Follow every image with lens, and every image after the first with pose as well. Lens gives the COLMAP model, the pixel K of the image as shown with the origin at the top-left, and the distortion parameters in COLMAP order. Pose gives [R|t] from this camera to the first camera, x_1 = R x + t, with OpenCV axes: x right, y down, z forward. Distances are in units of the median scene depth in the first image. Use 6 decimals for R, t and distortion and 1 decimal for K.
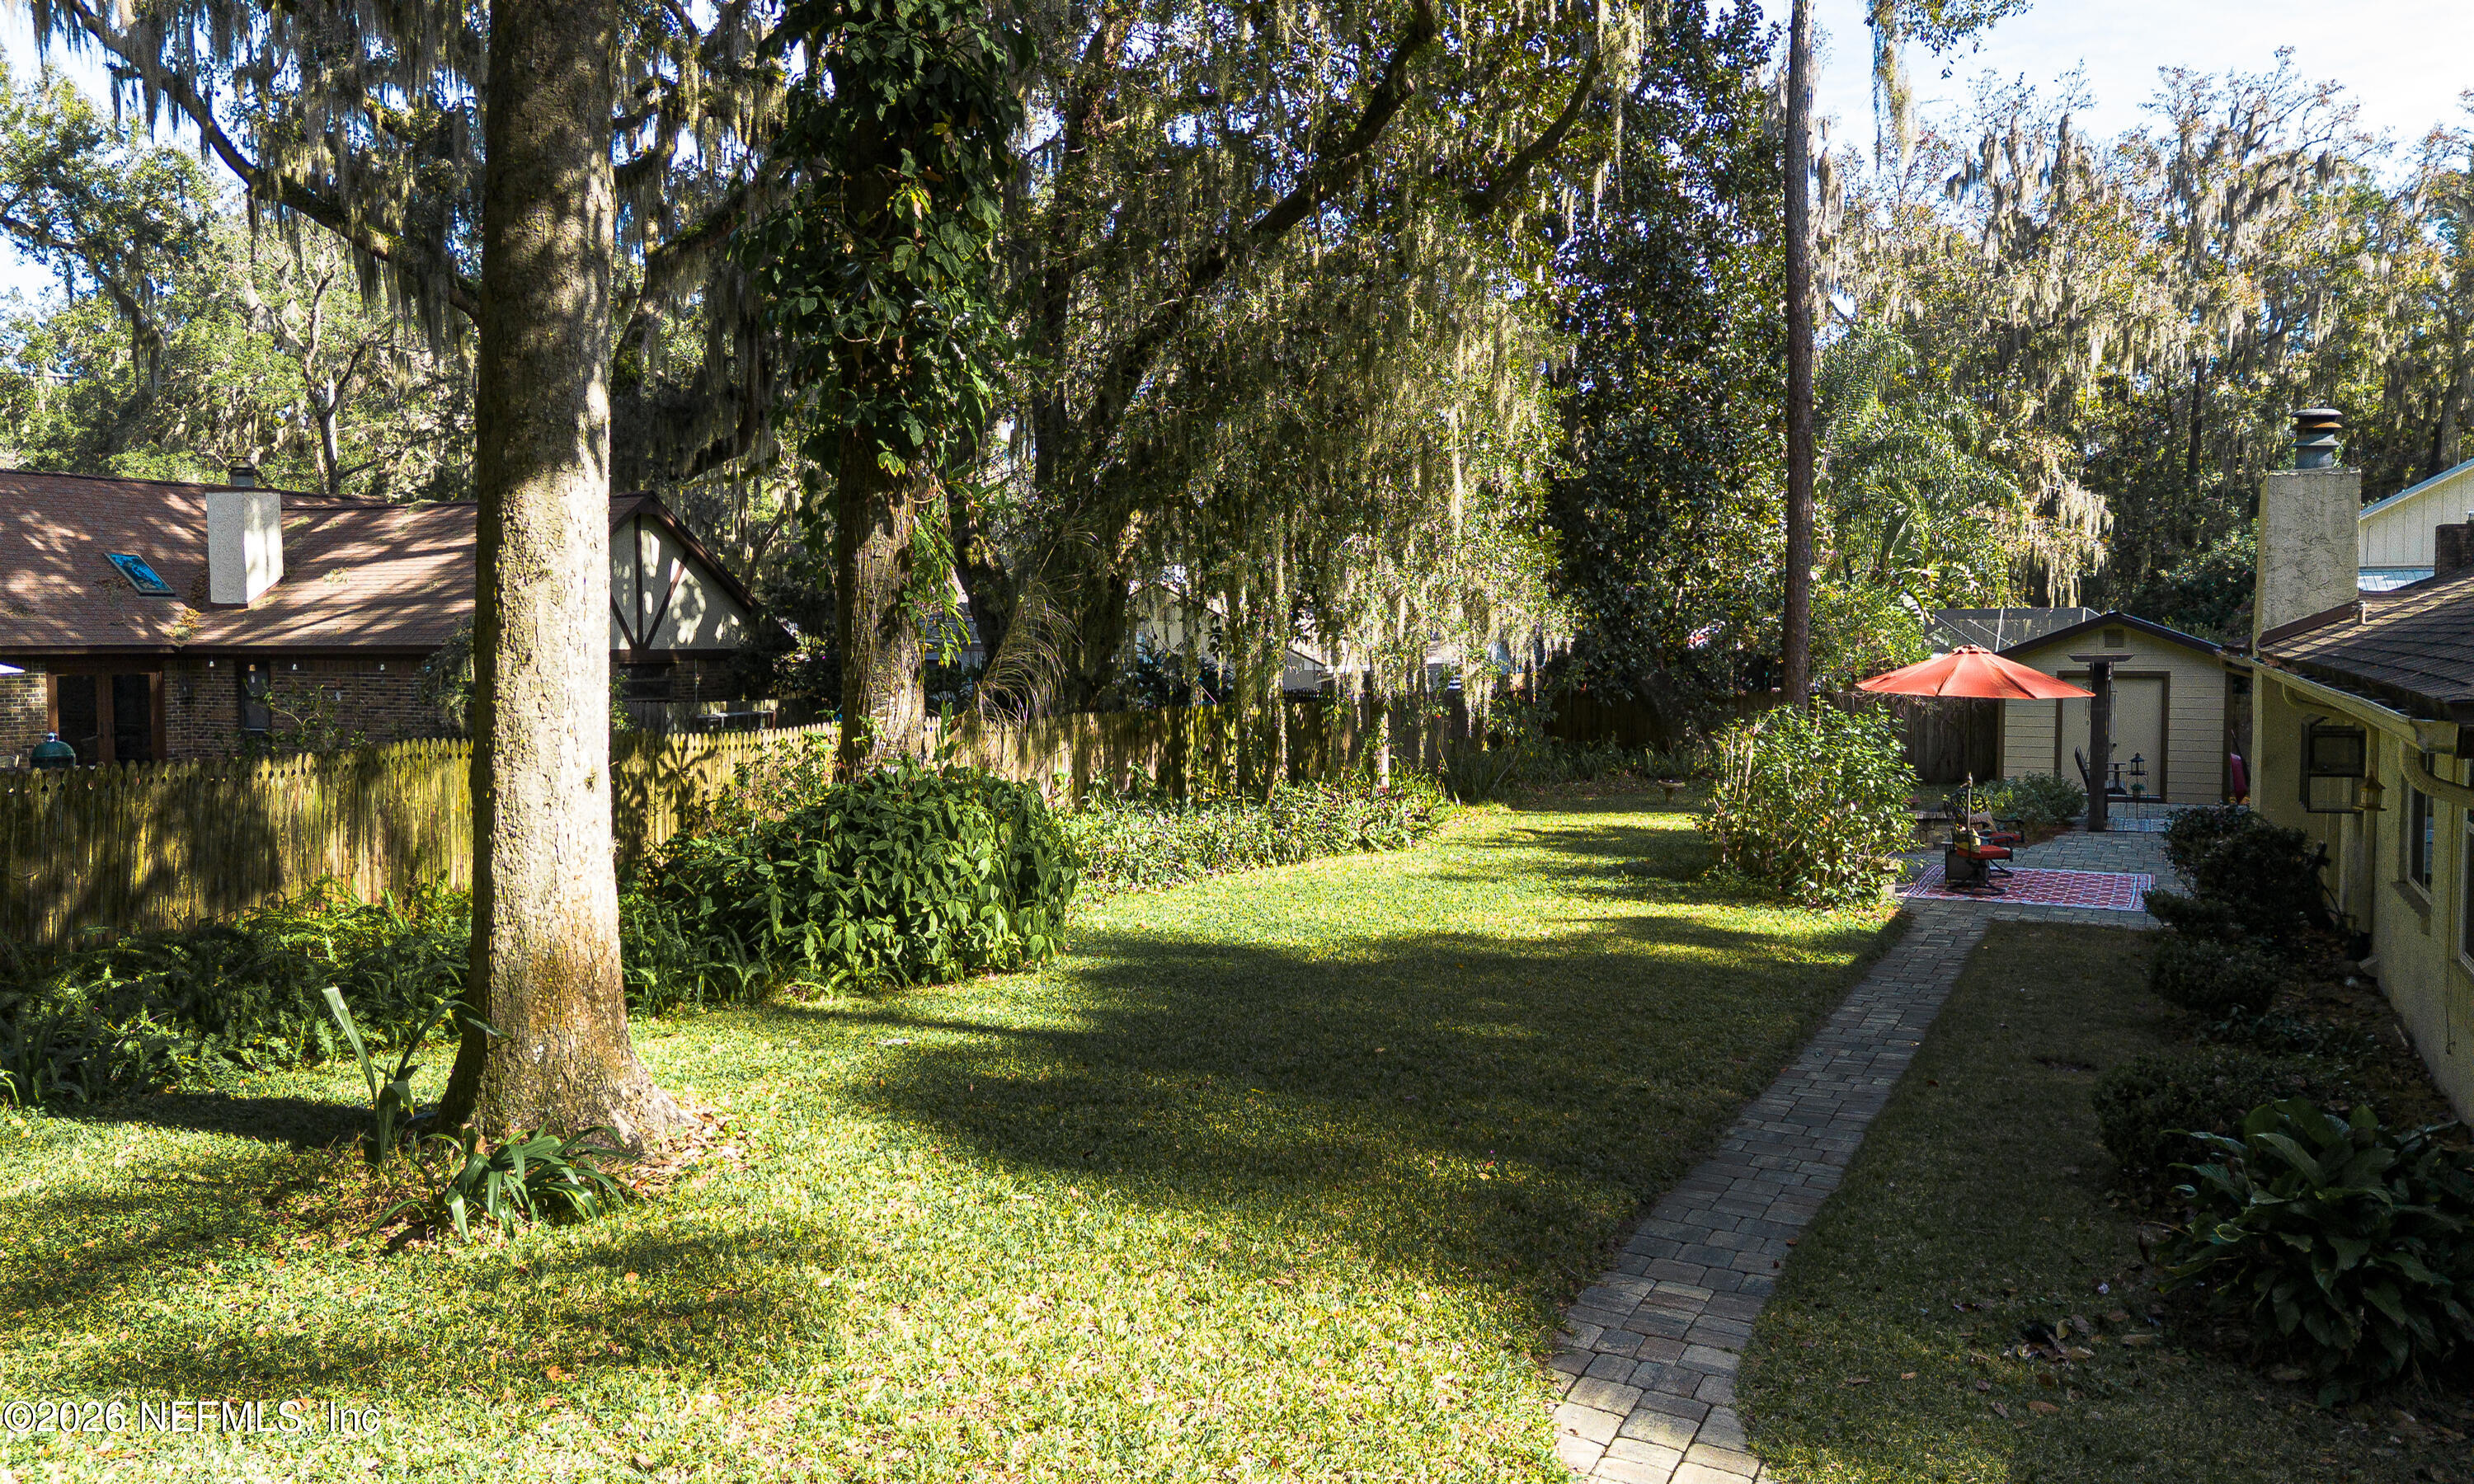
lens RADIAL K [[1674.4, 0, 1237.0], [0, 1674.4, 742.0], [0, 0, 1]] dist [0.001877, -0.001195]
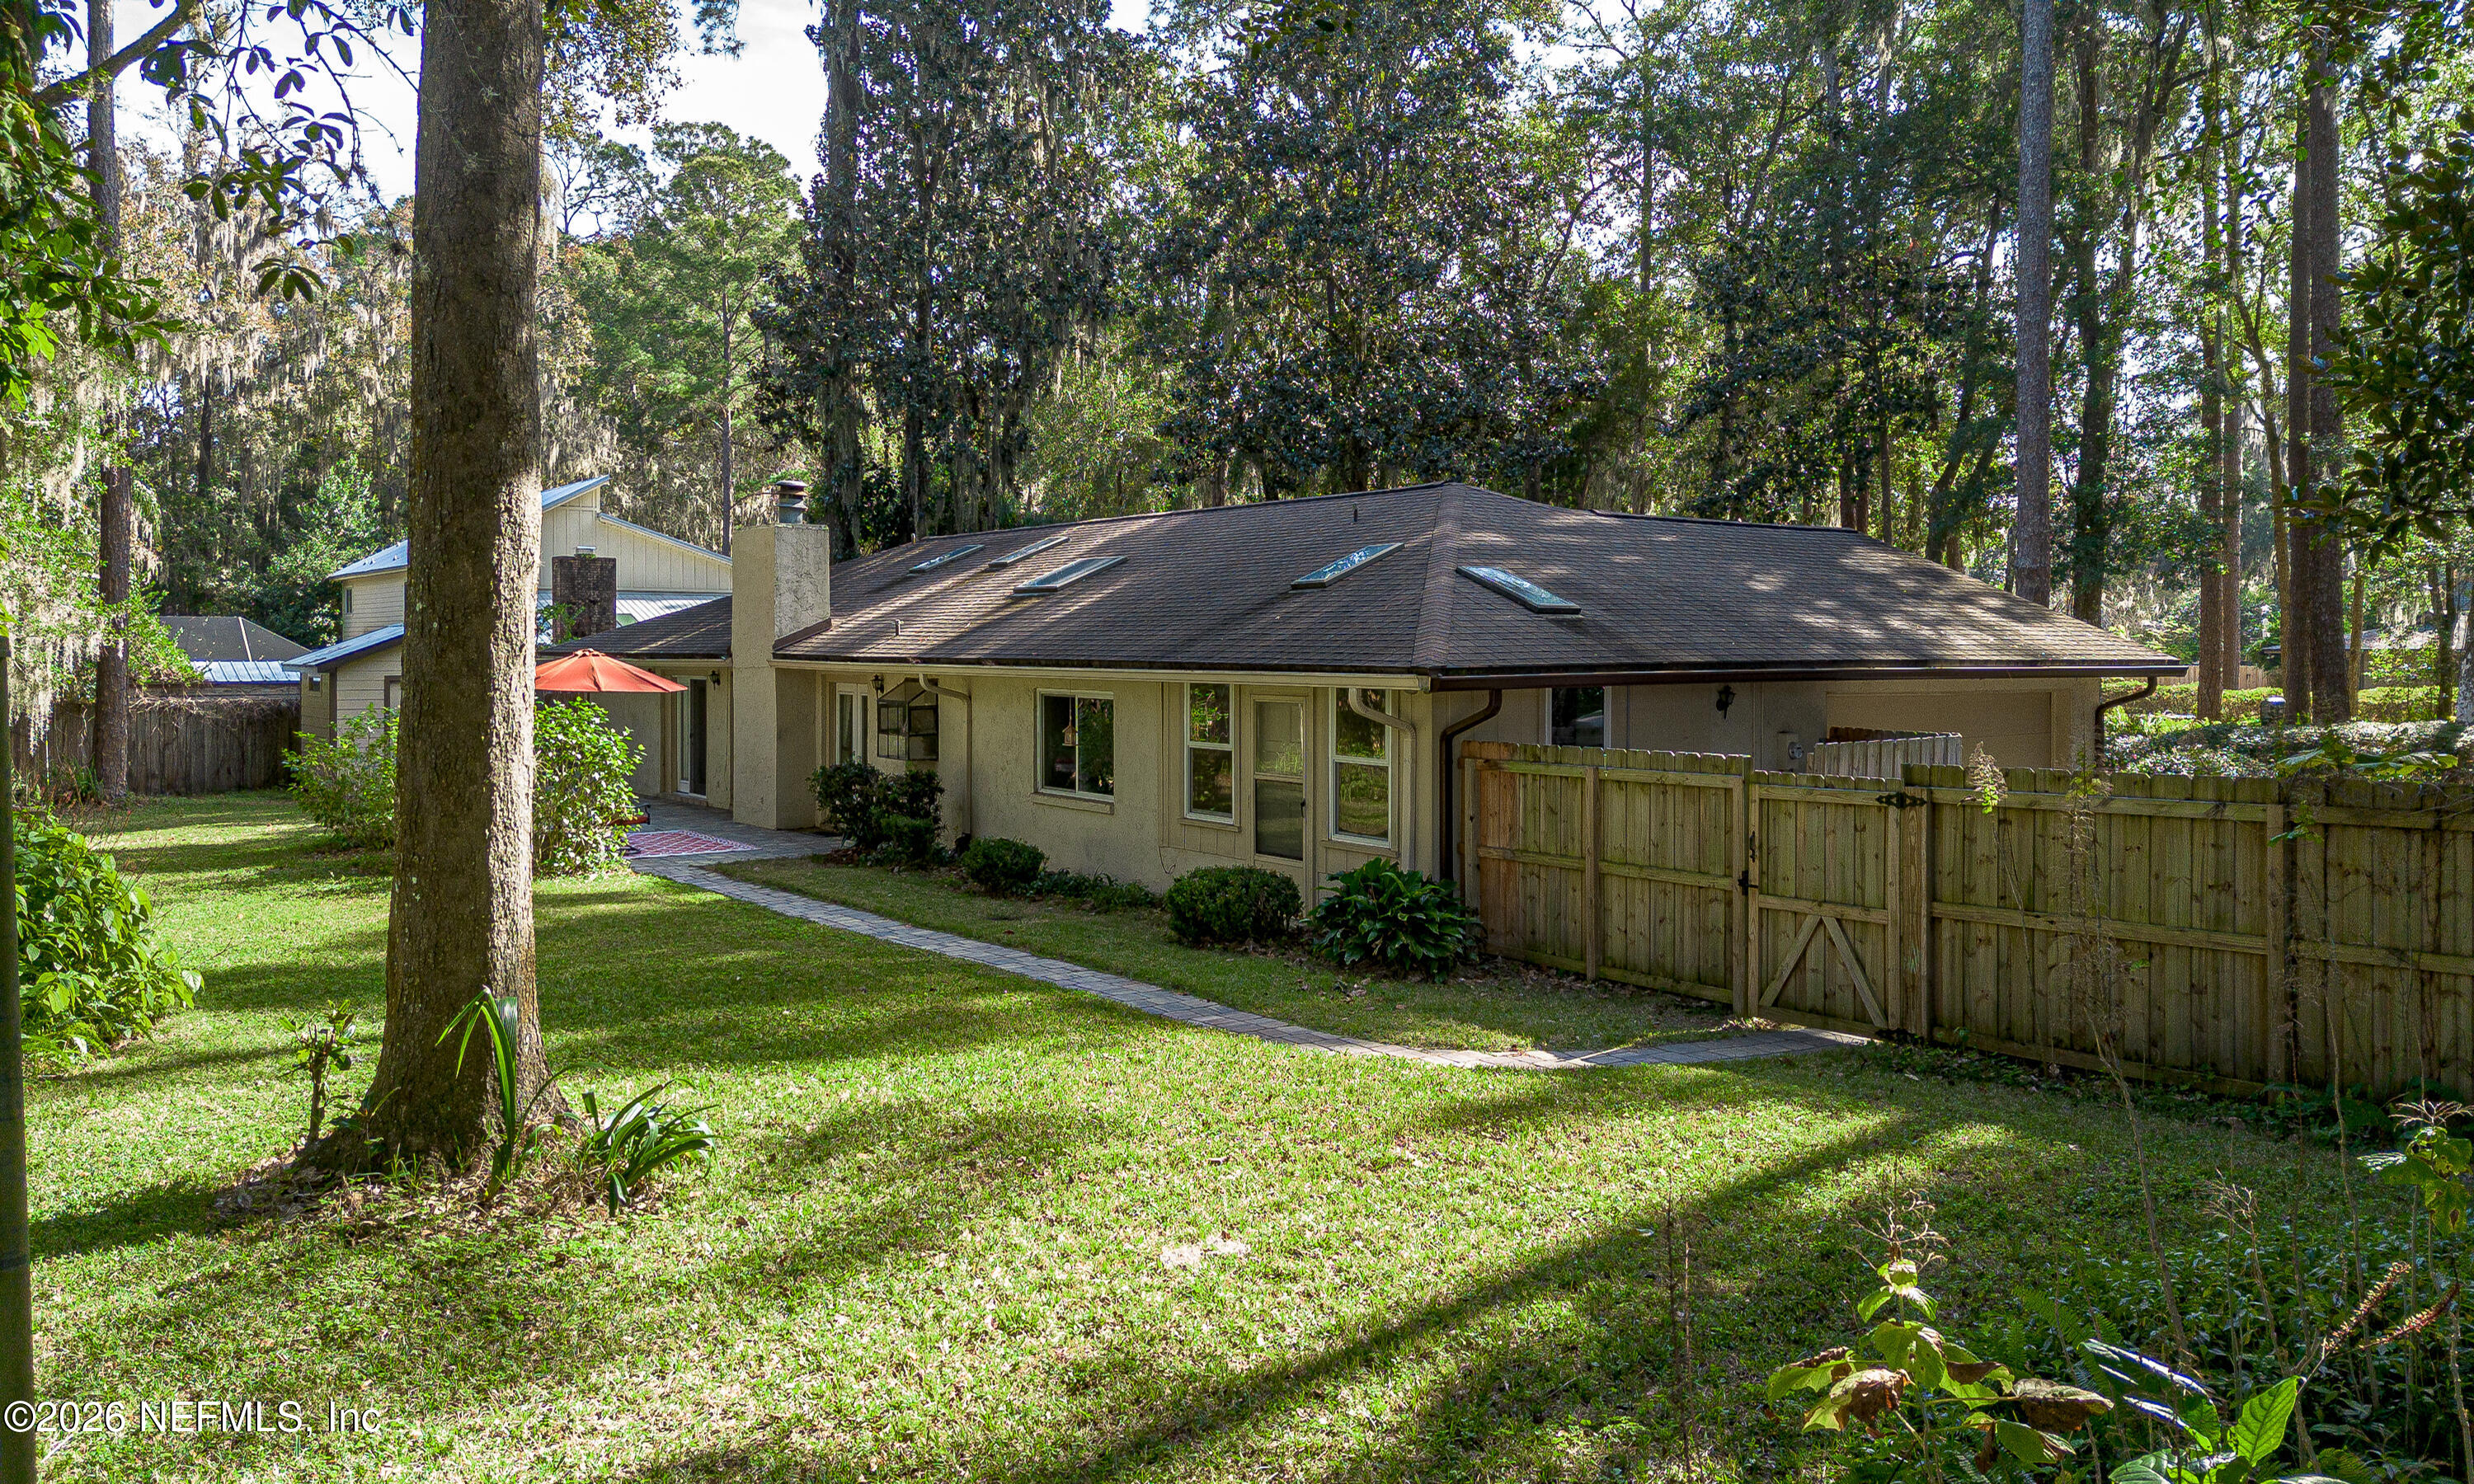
lens RADIAL K [[1674.4, 0, 1237.0], [0, 1674.4, 742.0], [0, 0, 1]] dist [0.001877, -0.001195]
pose [[0.426220, -0.050875, 0.903188, -0.295807], [0.058702, 0.997868, 0.028506, 0.000622], [-0.902713, 0.040869, 0.428298, 0.045511]]
